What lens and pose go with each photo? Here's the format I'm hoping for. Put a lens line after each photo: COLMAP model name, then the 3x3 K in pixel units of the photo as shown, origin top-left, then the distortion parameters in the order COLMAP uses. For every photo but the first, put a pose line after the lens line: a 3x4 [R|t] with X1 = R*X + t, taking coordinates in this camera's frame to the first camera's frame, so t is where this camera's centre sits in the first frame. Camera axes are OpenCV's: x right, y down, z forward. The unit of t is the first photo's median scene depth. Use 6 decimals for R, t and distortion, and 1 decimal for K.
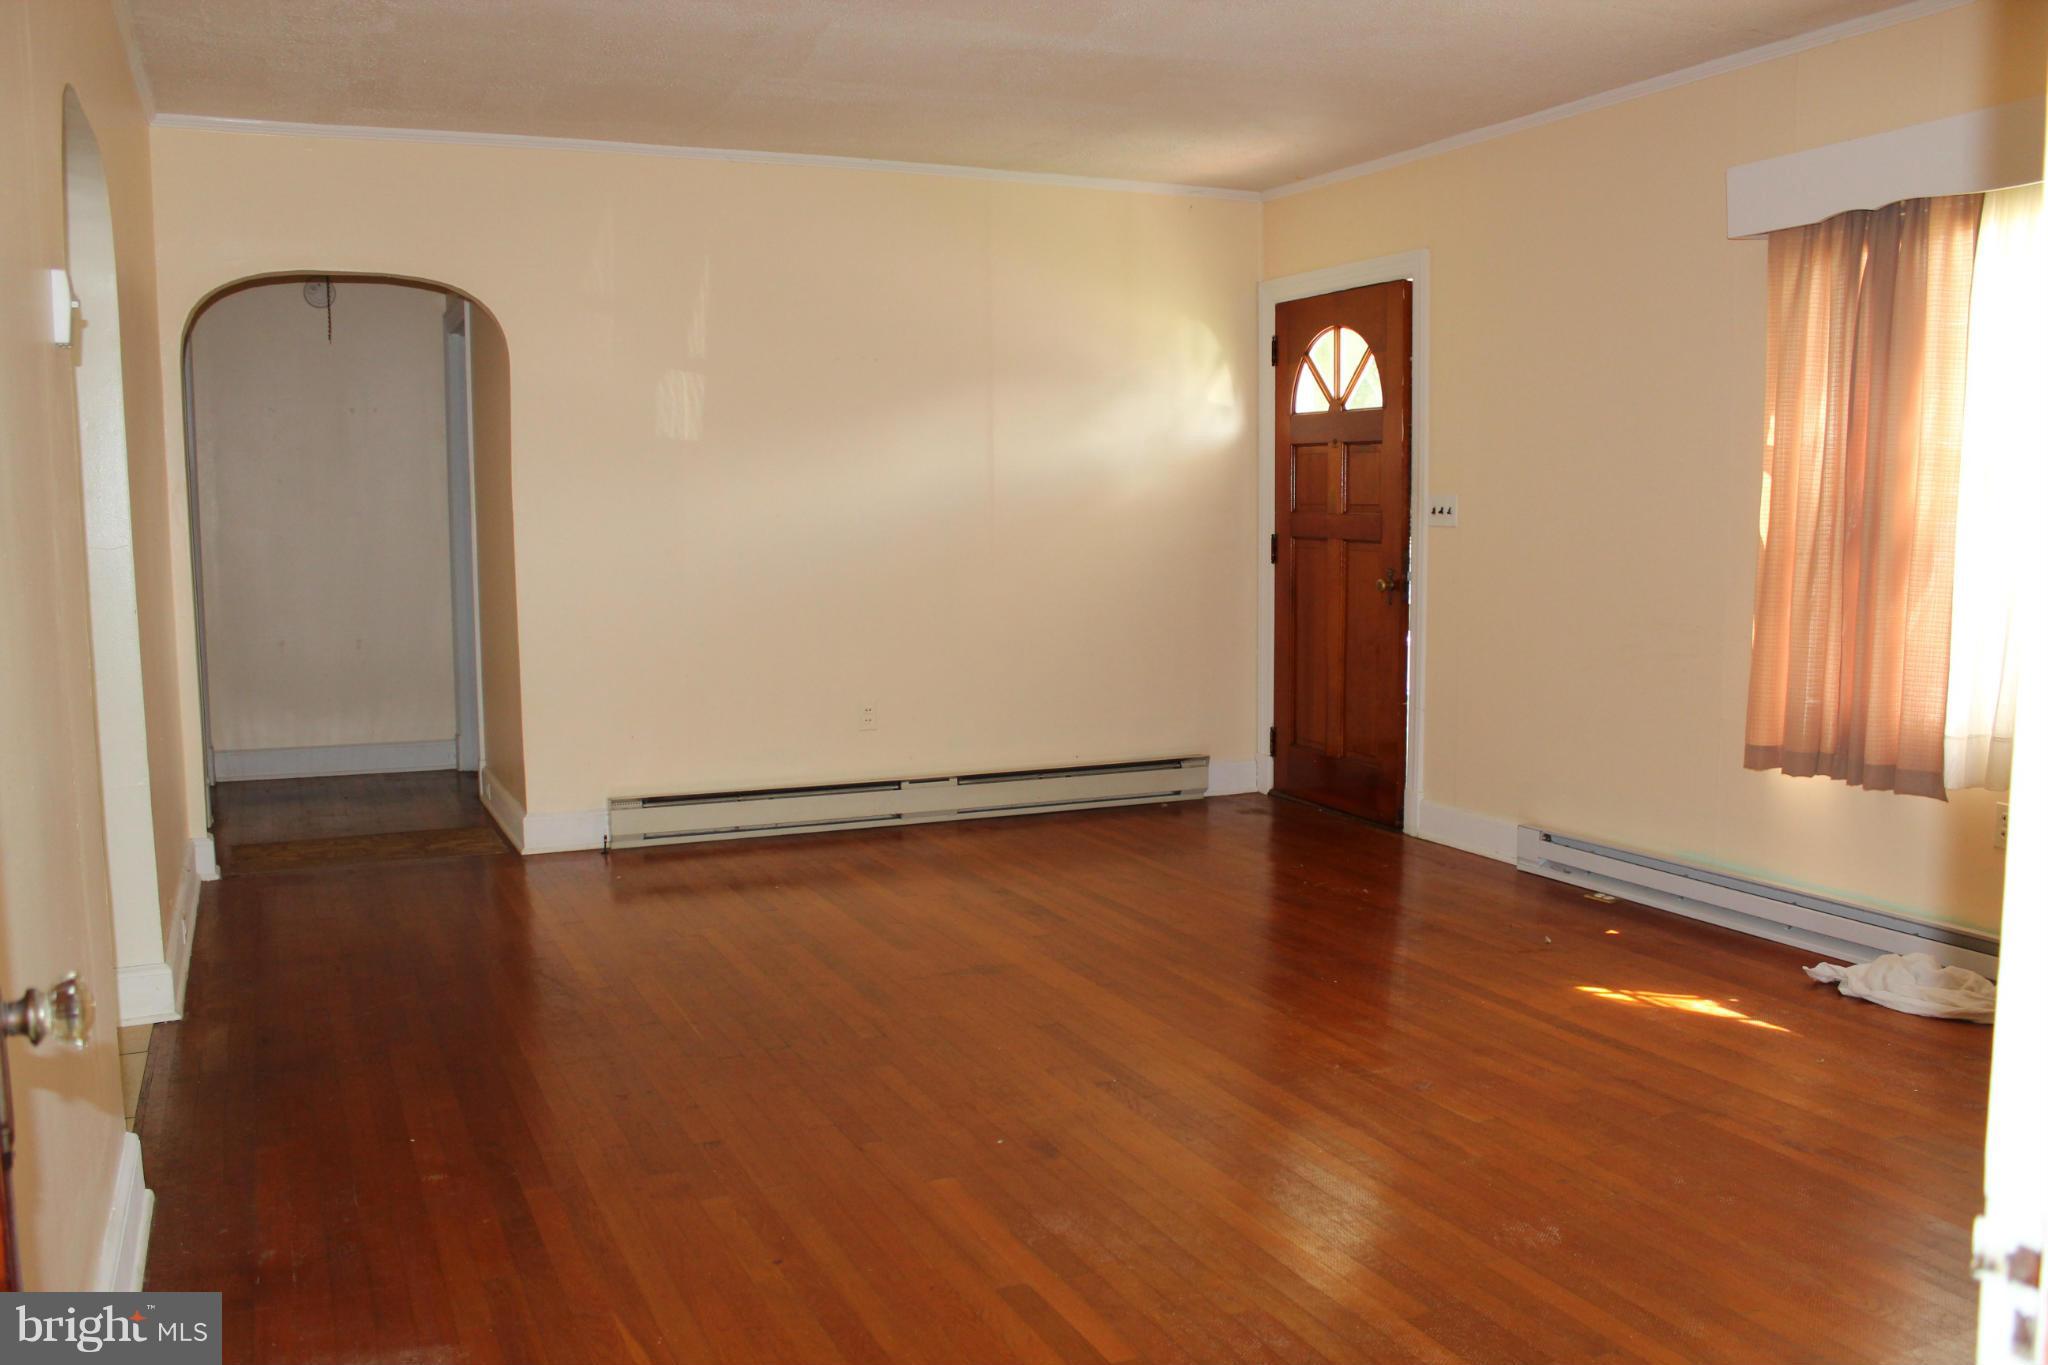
lens RADIAL K [[1730.6, 0, 1025.4], [0, 1730.6, 705.1], [0, 0, 1]] dist [-0.165880, 0.156782]
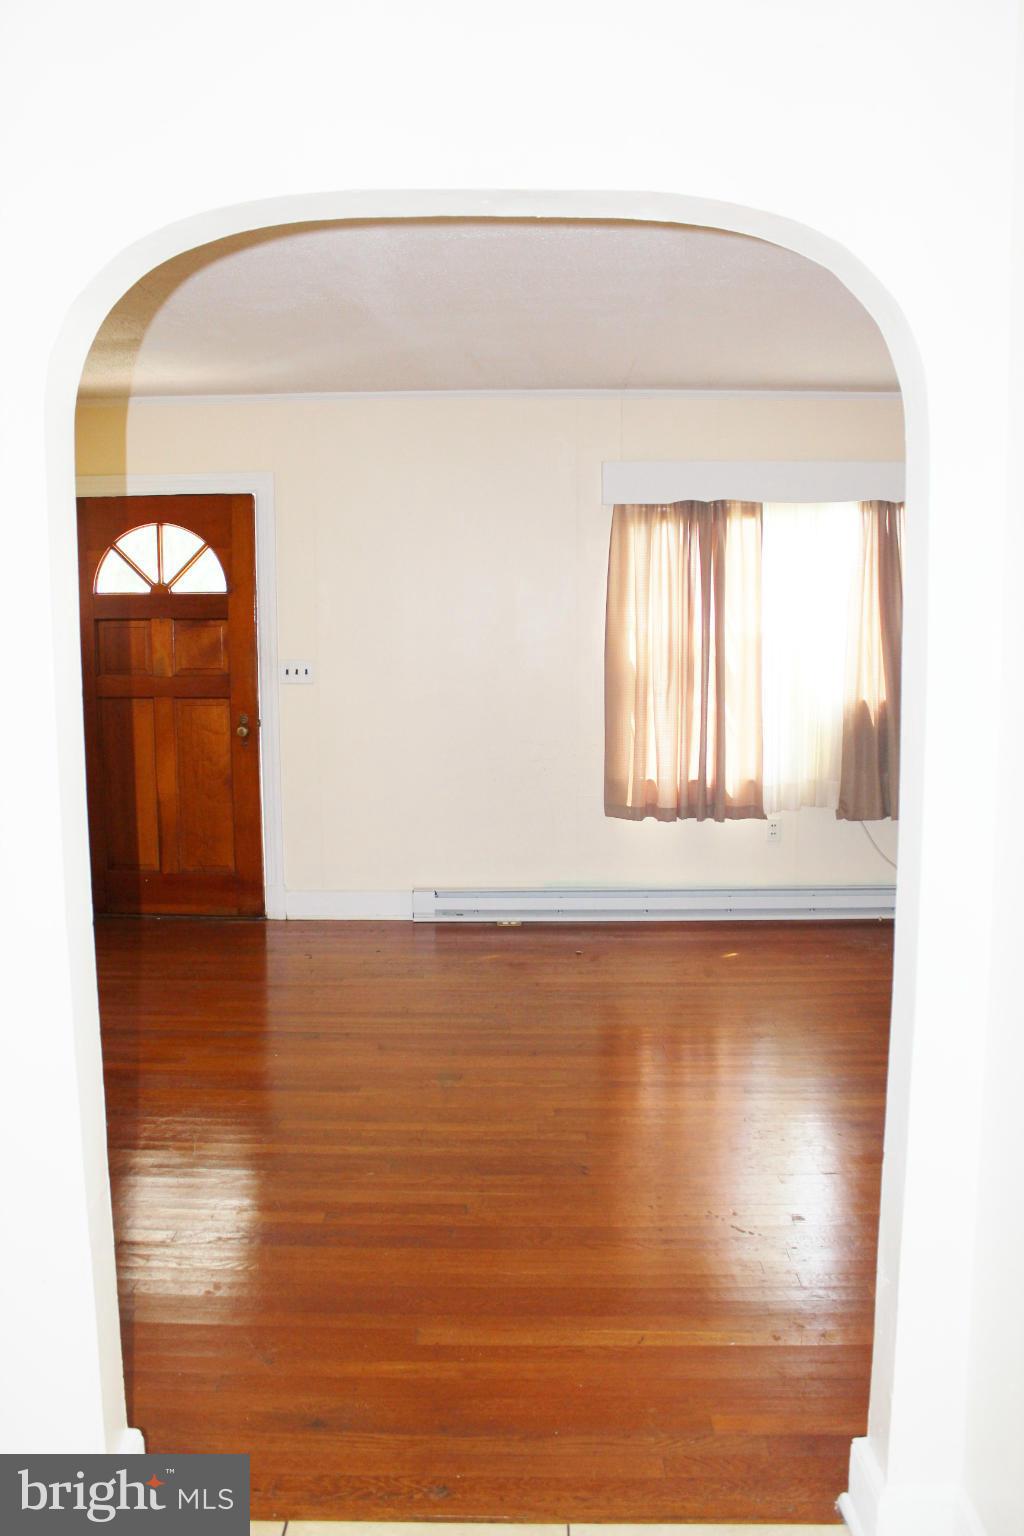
lens RADIAL K [[1297.9, 0, 512.0], [0, 1297.9, 768.0], [0, 0, 1]] dist [-0.165880, 0.156782]
pose [[0.402224, -0.100280, 0.910033, -0.563471], [0.107527, 0.992278, 0.061817, -0.077447], [-0.909205, 0.072989, 0.409901, 0.411827]]
